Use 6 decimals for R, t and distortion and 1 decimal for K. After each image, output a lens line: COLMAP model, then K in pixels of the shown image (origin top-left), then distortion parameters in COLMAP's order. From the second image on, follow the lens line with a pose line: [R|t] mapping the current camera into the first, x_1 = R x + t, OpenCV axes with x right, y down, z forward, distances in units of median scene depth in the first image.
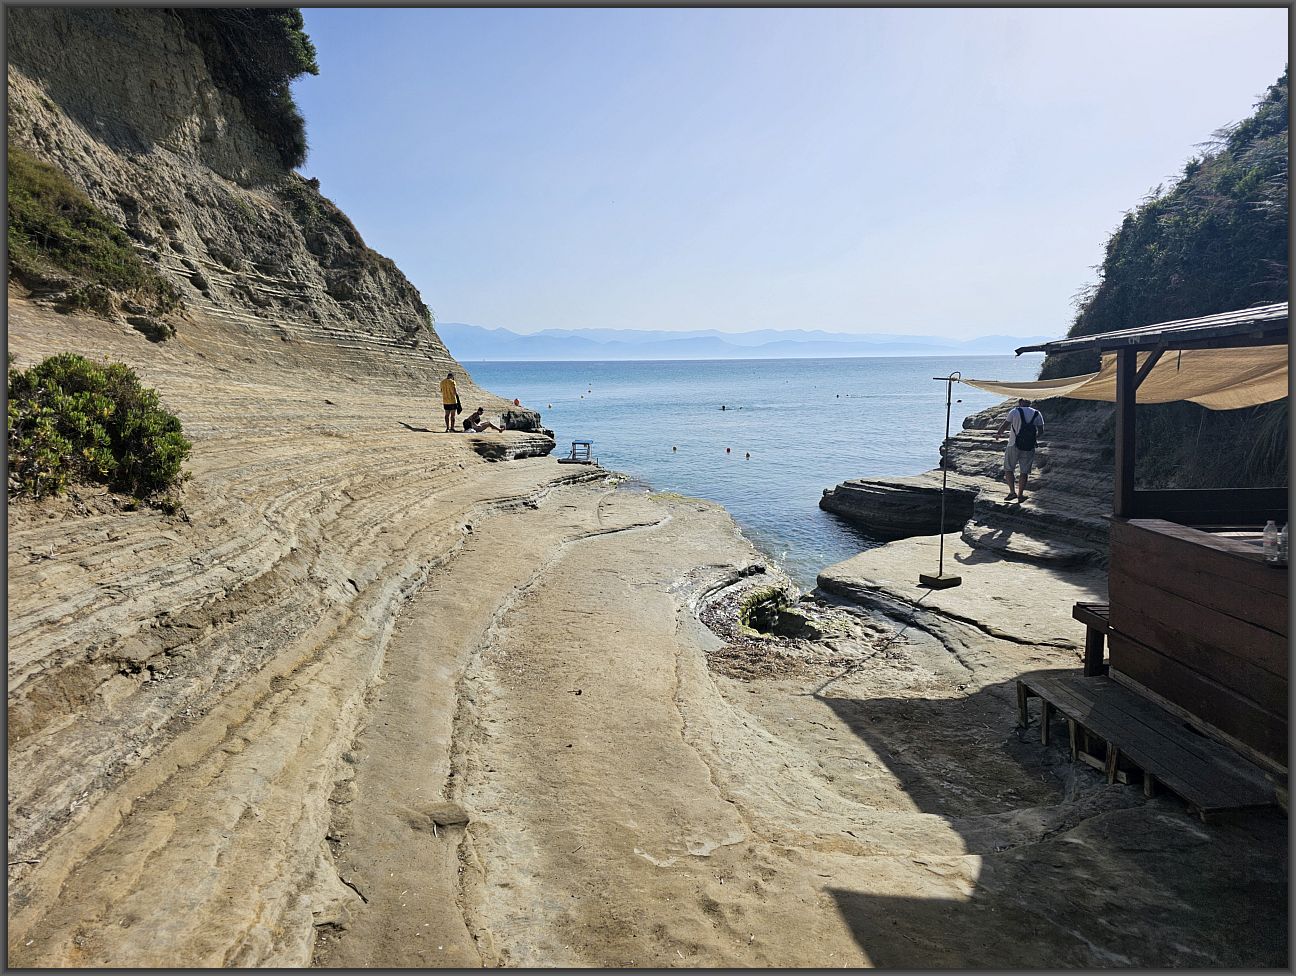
lens RADIAL K [[843.4, 0, 644.5], [0, 843.4, 482.3], [0, 0, 1]] dist [0.065066, -0.059488]
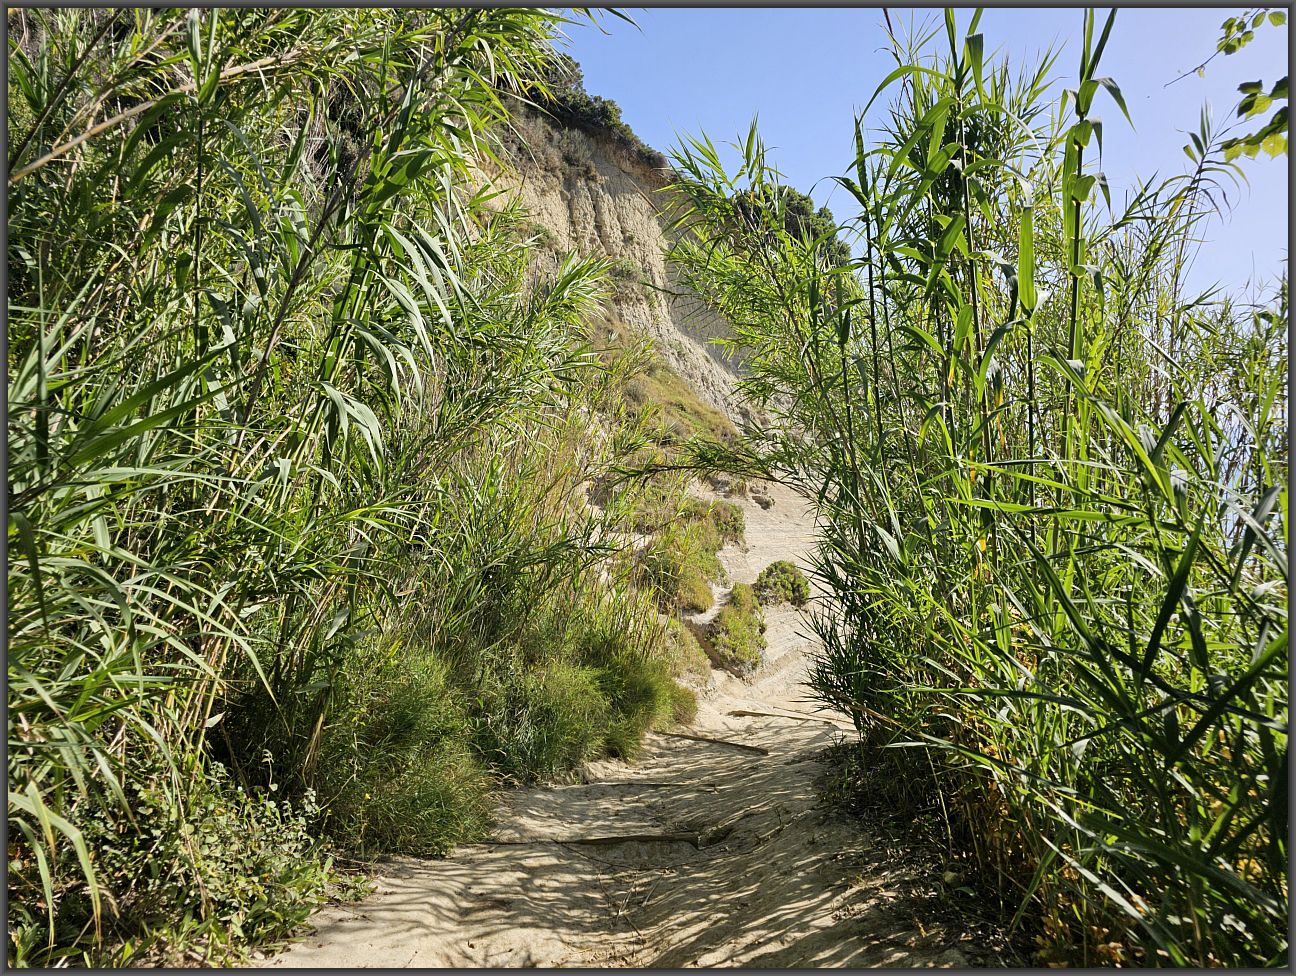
lens RADIAL K [[843.4, 0, 644.5], [0, 843.4, 482.3], [0, 0, 1]] dist [0.065066, -0.059488]
pose [[0.827374, 0.009352, -0.561573, 0.135653], [-0.076996, 0.992310, -0.096915, -0.018025], [0.556349, 0.123424, 0.821732, -0.380633]]
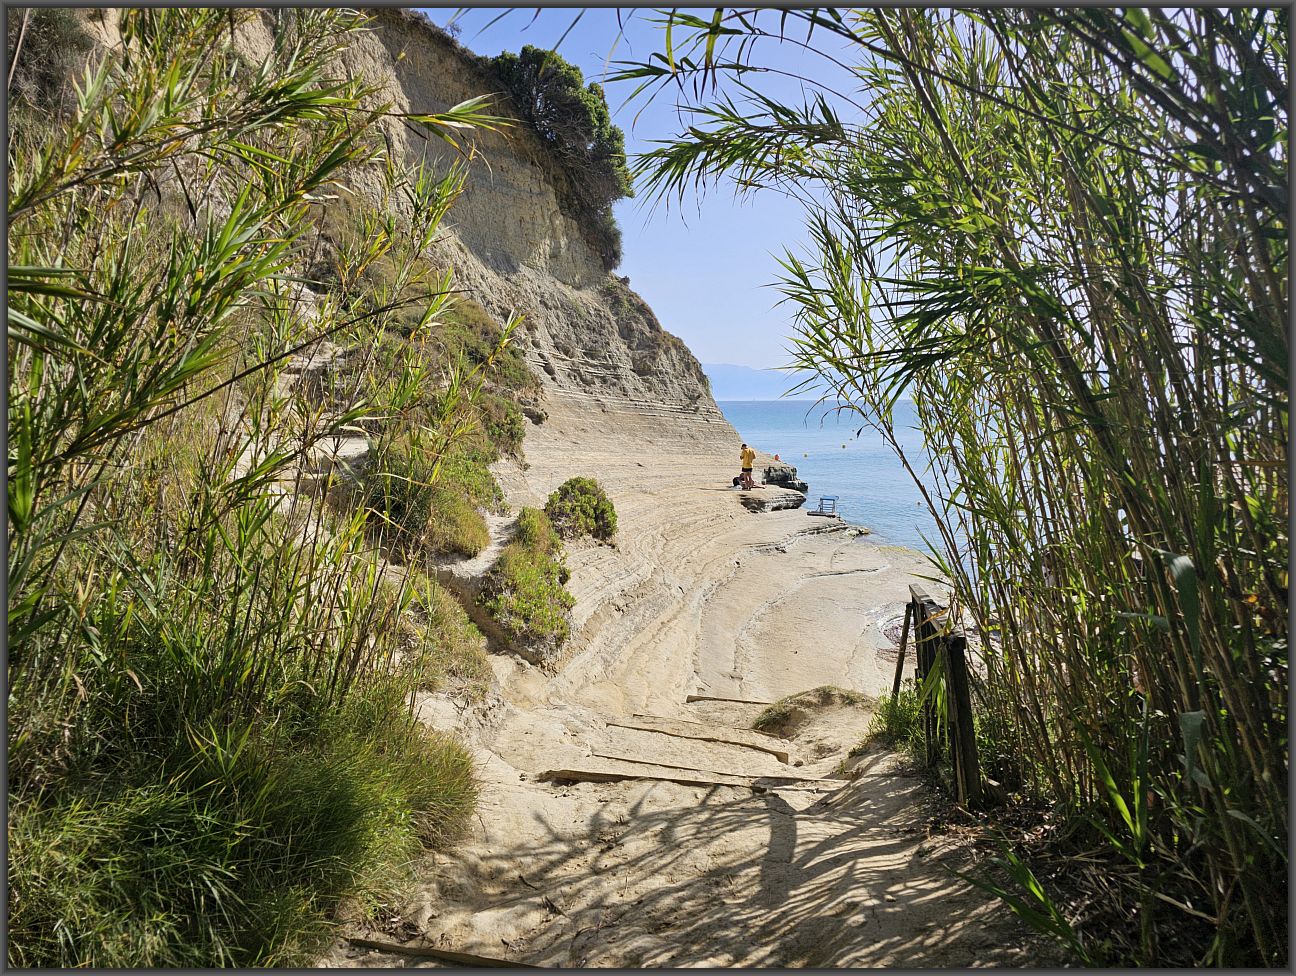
lens RADIAL K [[843.4, 0, 644.5], [0, 843.4, 482.3], [0, 0, 1]] dist [0.065066, -0.059488]
pose [[0.952749, 0.039244, -0.301213, 0.035945], [-0.052563, 0.997960, -0.036239, -0.011915], [0.299176, 0.050359, 0.952868, -0.216650]]
